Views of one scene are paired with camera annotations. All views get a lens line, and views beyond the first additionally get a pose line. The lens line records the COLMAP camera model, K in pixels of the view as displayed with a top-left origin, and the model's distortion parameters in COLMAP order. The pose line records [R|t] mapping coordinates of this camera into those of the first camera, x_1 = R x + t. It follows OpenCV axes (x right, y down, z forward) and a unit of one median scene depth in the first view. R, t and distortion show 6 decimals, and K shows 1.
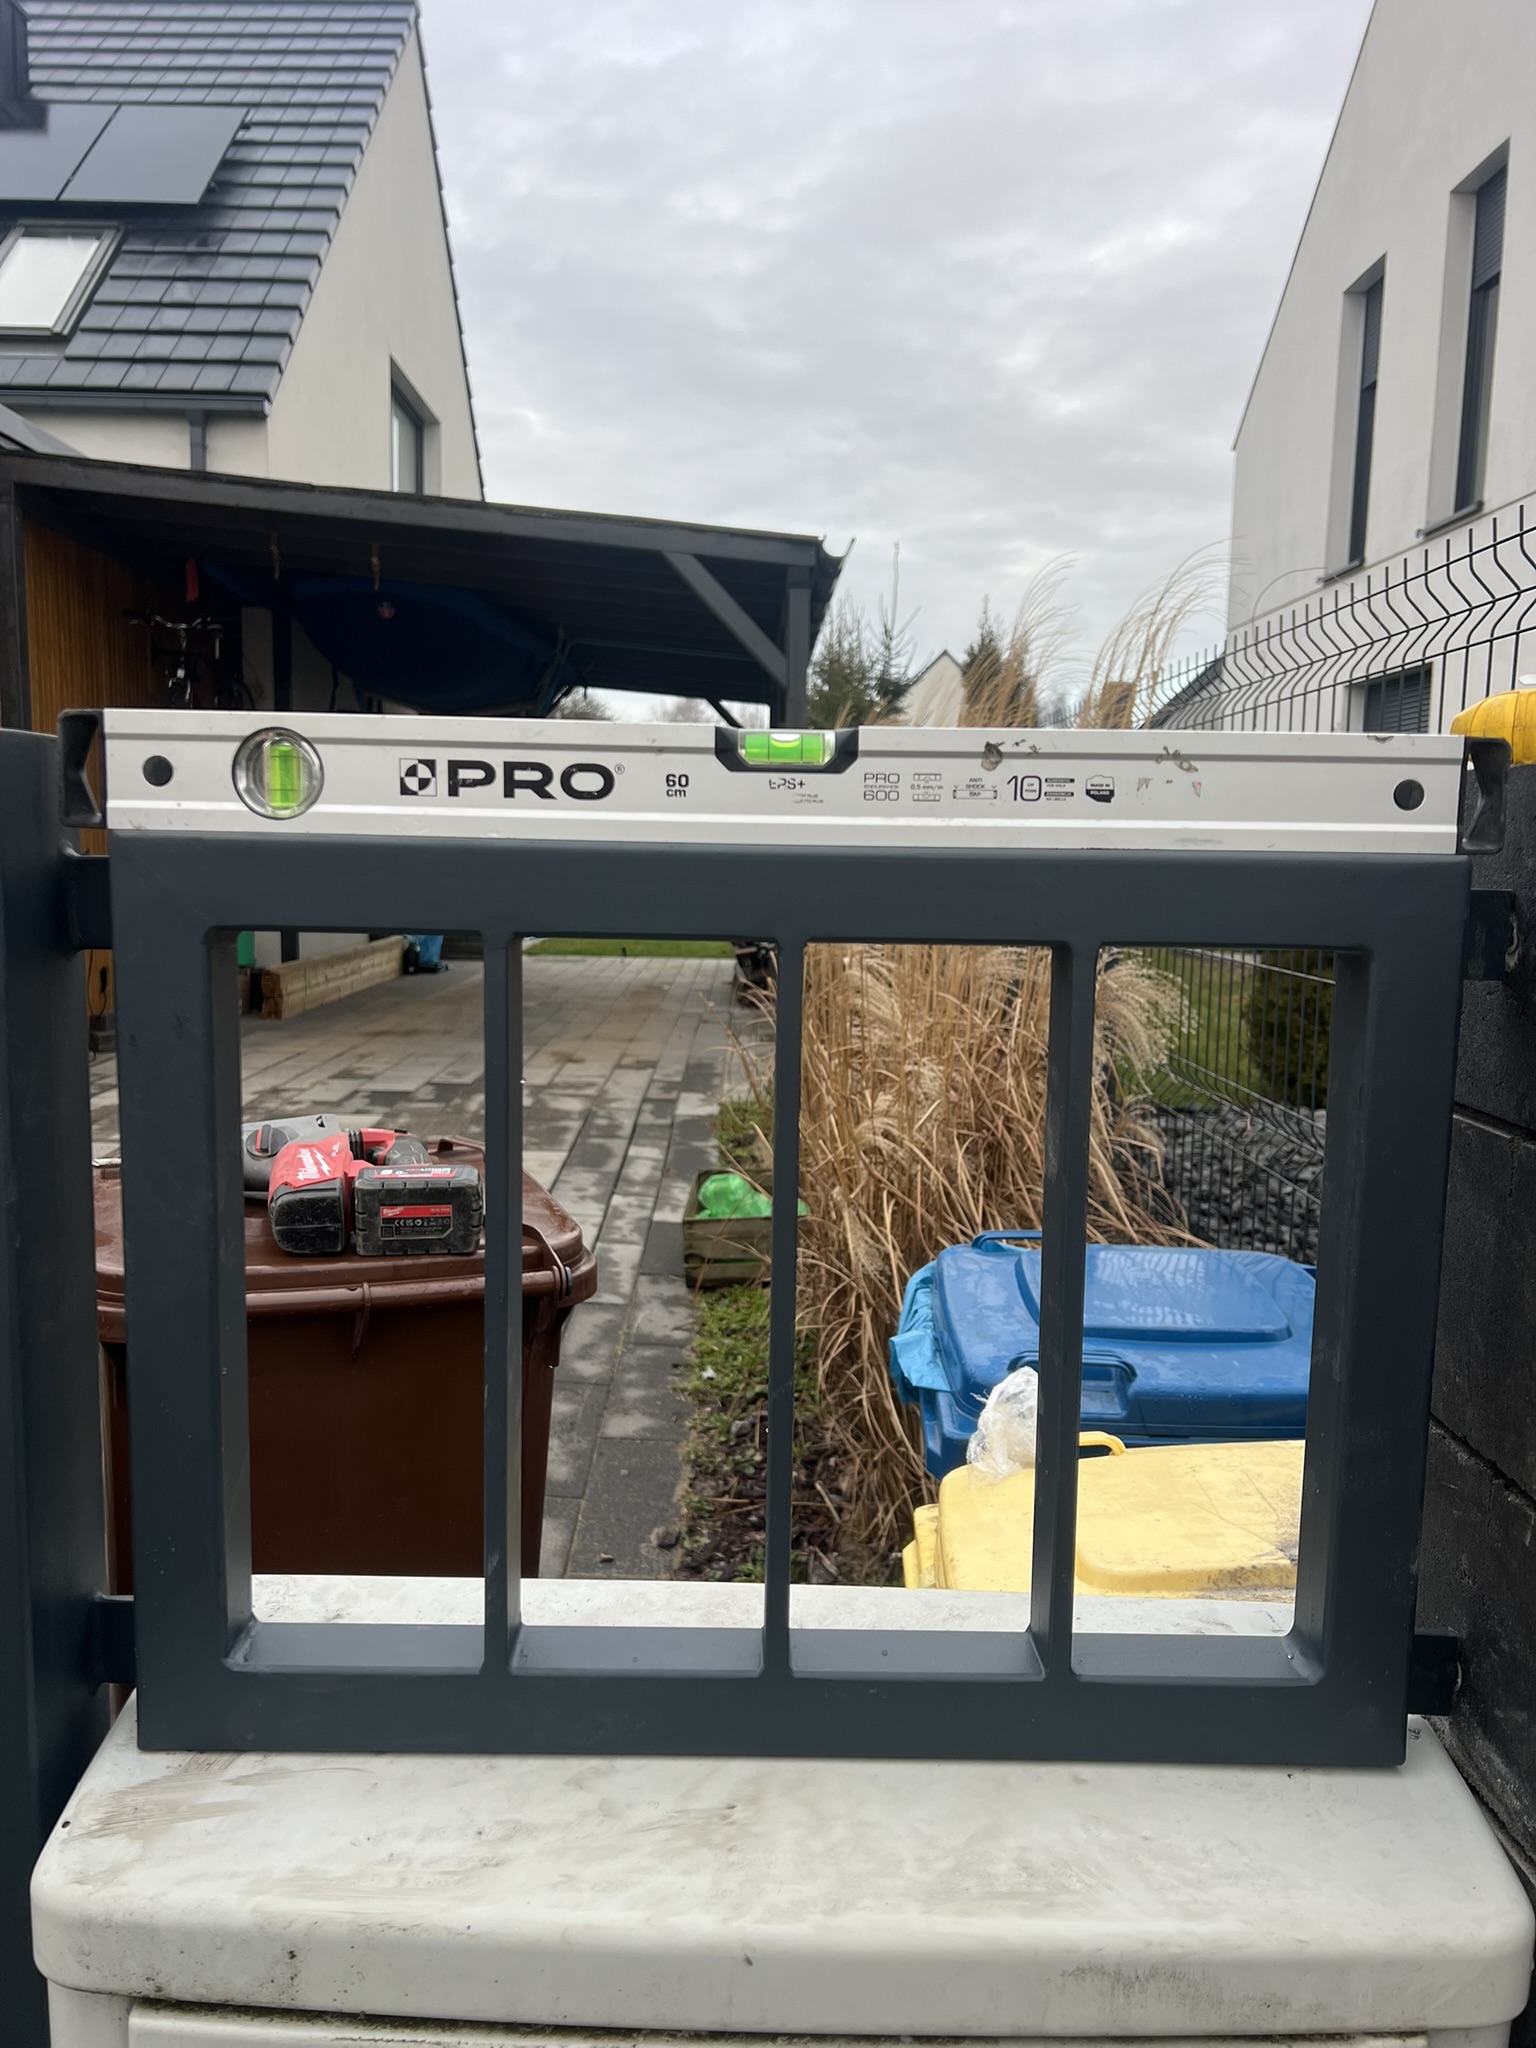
lens RADIAL K [[1564.3, 0, 698.3], [0, 1564.3, 1029.6], [0, 0, 1]] dist [0.004063, 0.002738]
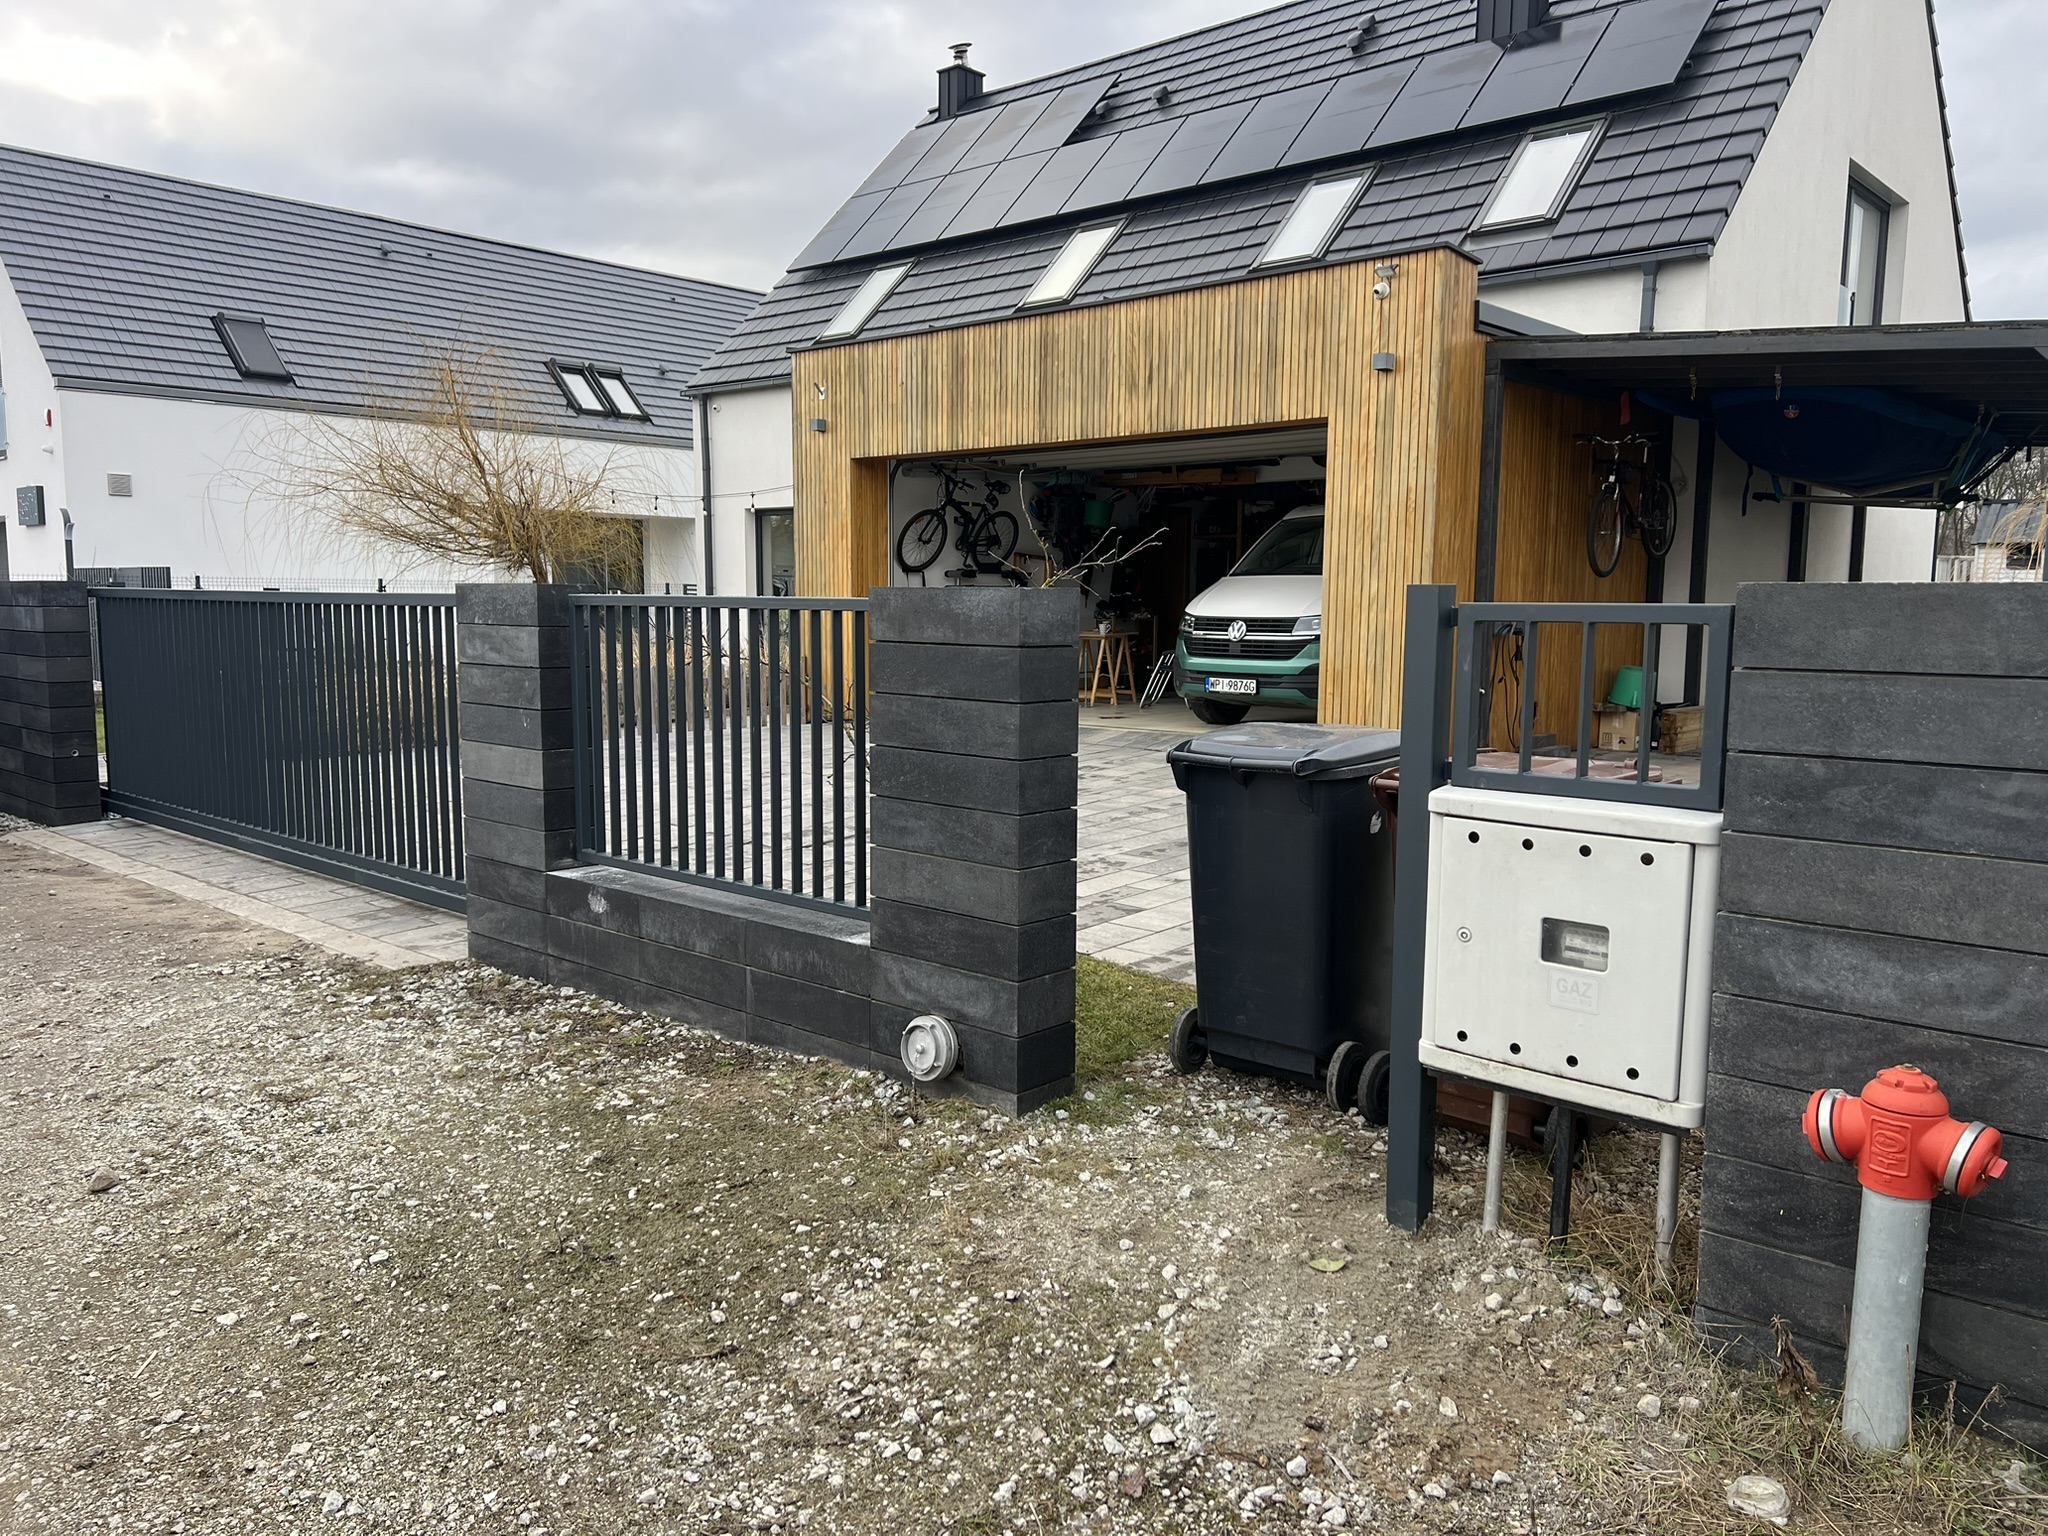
lens RADIAL K [[1544.0, 0, 1020.9], [0, 1544.0, 772.7], [0, 0, 1]] dist [0.082455, -0.102118]
pose [[0.757410, 0.060745, -0.650108, 0.132775], [-0.067951, 0.997590, 0.014048, 0.030887], [0.649395, 0.033535, 0.759712, -0.261292]]
